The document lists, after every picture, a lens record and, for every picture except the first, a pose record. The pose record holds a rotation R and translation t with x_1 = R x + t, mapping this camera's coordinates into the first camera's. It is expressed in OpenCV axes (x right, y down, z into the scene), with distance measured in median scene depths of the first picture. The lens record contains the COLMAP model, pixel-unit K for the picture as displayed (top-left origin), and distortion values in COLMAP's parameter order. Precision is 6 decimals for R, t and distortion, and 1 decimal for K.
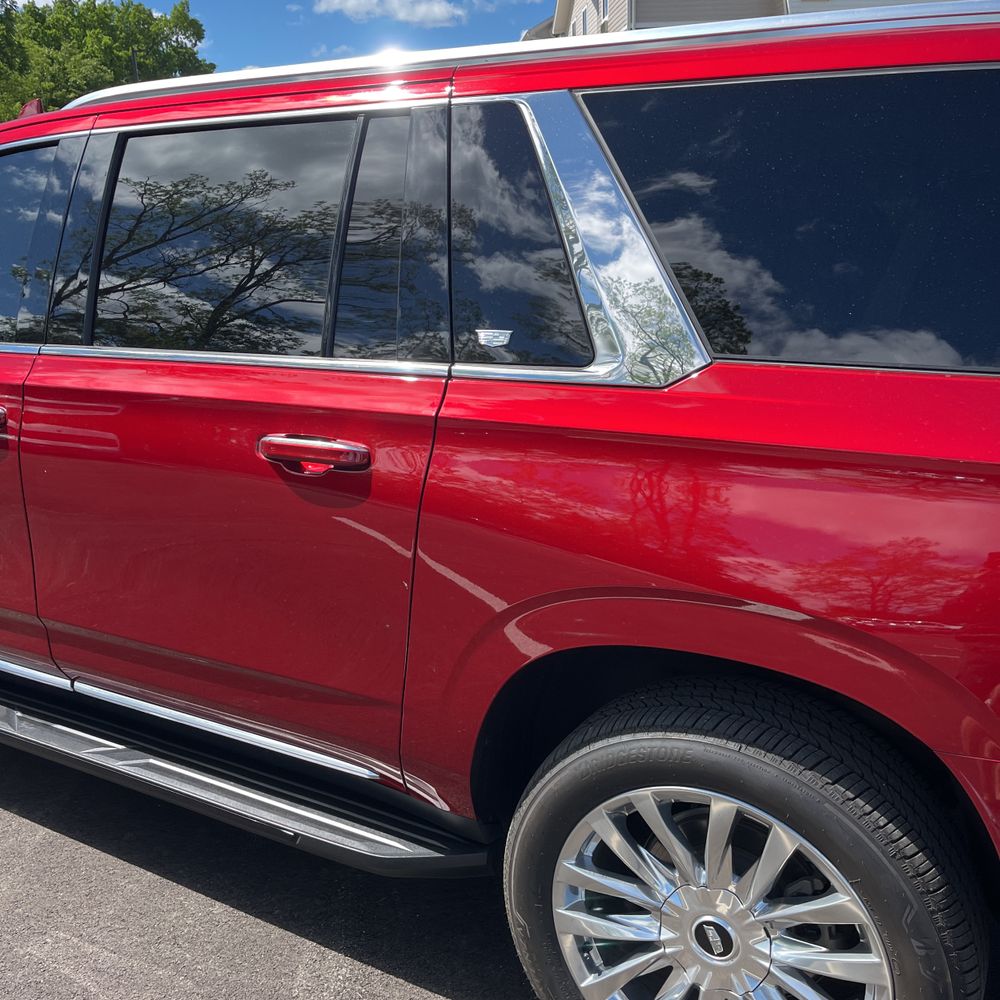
lens RADIAL K [[1039.1, 0, 497.8], [0, 1039.1, 525.5], [0, 0, 1]] dist [-0.015223, -0.023226]
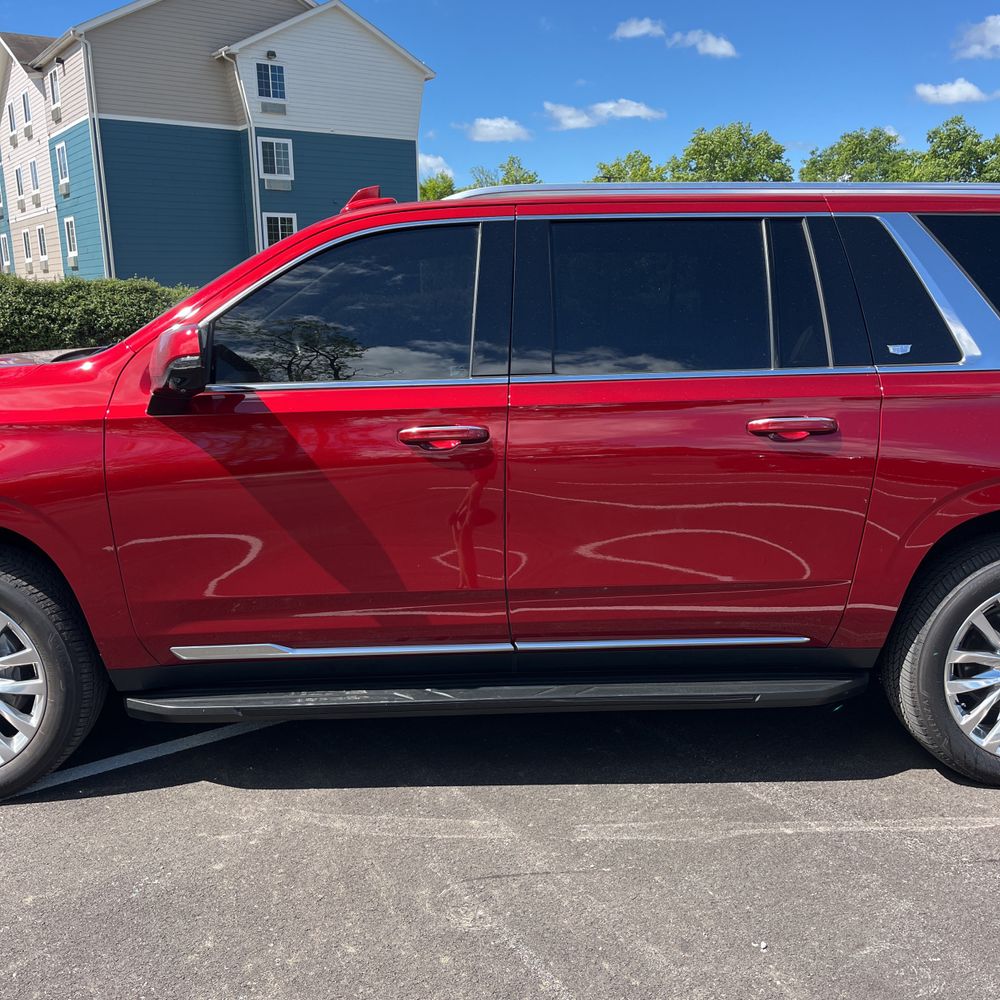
lens RADIAL K [[1016.7, 0, 512.0], [0, 1016.7, 513.3], [0, 0, 1]] dist [0.035085, -0.035338]
pose [[0.846379, -0.105549, 0.522017, -1.462139], [0.151392, 0.987412, -0.045811, 0.071170], [-0.510611, 0.117803, 0.851704, -0.101421]]
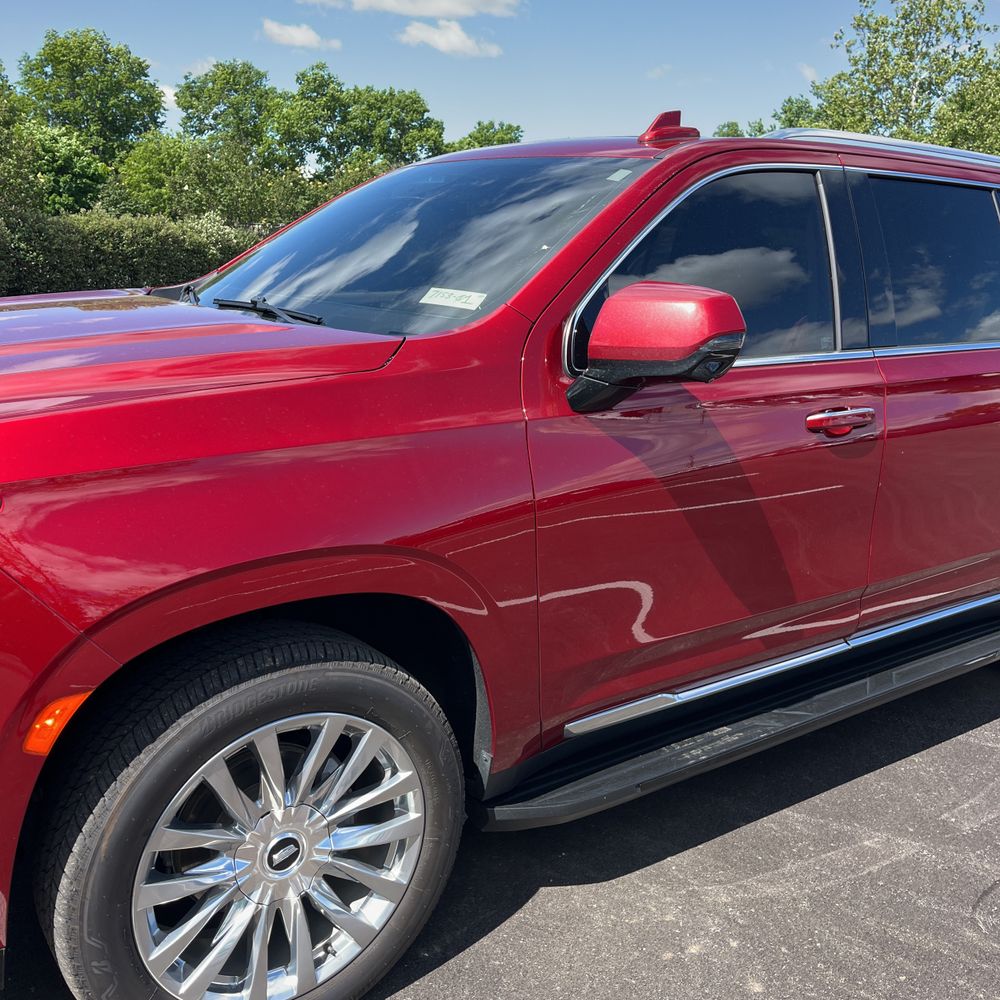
lens RADIAL K [[1025.6, 0, 500.0], [0, 1025.6, 500.0], [0, 0, 1]] dist [0.005667, 0.000369]
pose [[0.394090, -0.192076, 0.898777, -2.178612], [0.208919, 0.971039, 0.115913, -0.298112], [-0.895012, 0.142092, 0.422805, 1.173381]]
